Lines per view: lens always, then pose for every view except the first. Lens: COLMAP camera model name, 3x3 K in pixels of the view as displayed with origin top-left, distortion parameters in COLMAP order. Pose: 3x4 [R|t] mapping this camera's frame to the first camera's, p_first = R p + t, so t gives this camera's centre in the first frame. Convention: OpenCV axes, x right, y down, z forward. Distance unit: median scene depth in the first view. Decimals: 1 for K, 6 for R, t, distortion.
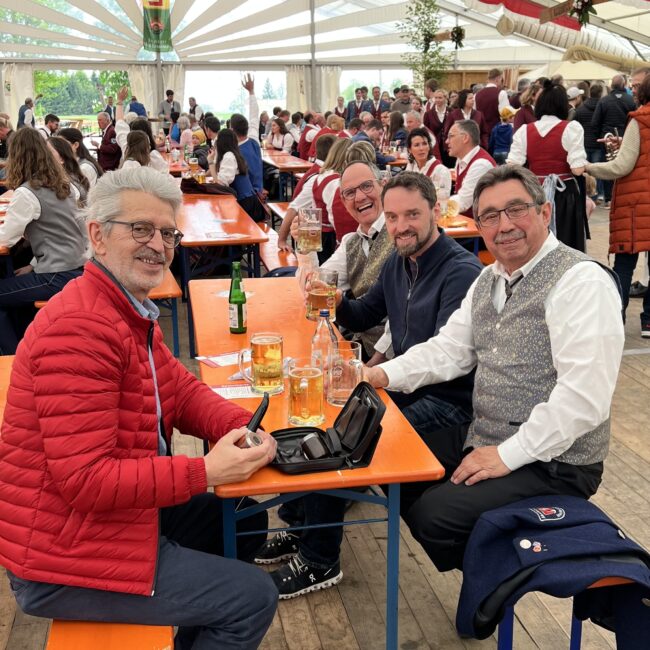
lens RADIAL K [[870.3, 0, 317.9], [0, 870.3, 331.4], [0, 0, 1]] dist [0.154837, -0.397817]
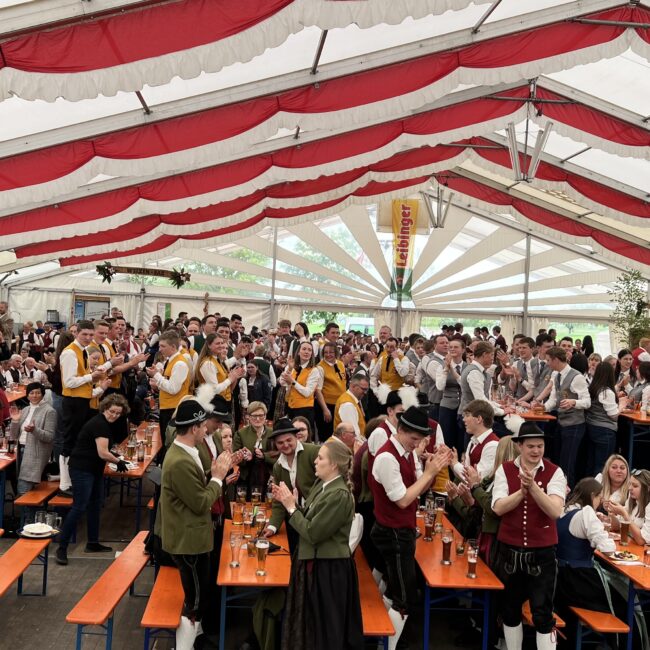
lens RADIAL K [[870.3, 0, 317.9], [0, 870.3, 331.4], [0, 0, 1]] dist [0.154837, -0.397817]
pose [[0.991934, 0.055679, -0.113870, -0.151783], [-0.081002, 0.969435, -0.231592, 0.016232], [0.097495, 0.238947, 0.966126, -0.177836]]
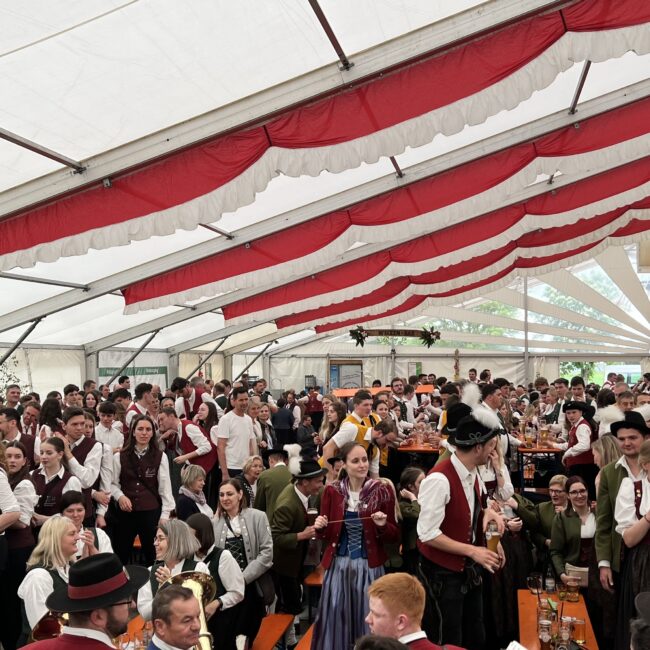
lens RADIAL K [[865.4, 0, 325.0], [0, 865.4, 325.0], [0, 0, 1]] dist [0.286862, -1.082299]
pose [[0.927322, -0.019643, -0.373750, -0.167532], [-0.090943, 0.956865, -0.275932, 0.008458], [0.363048, 0.289868, 0.885535, -0.162155]]
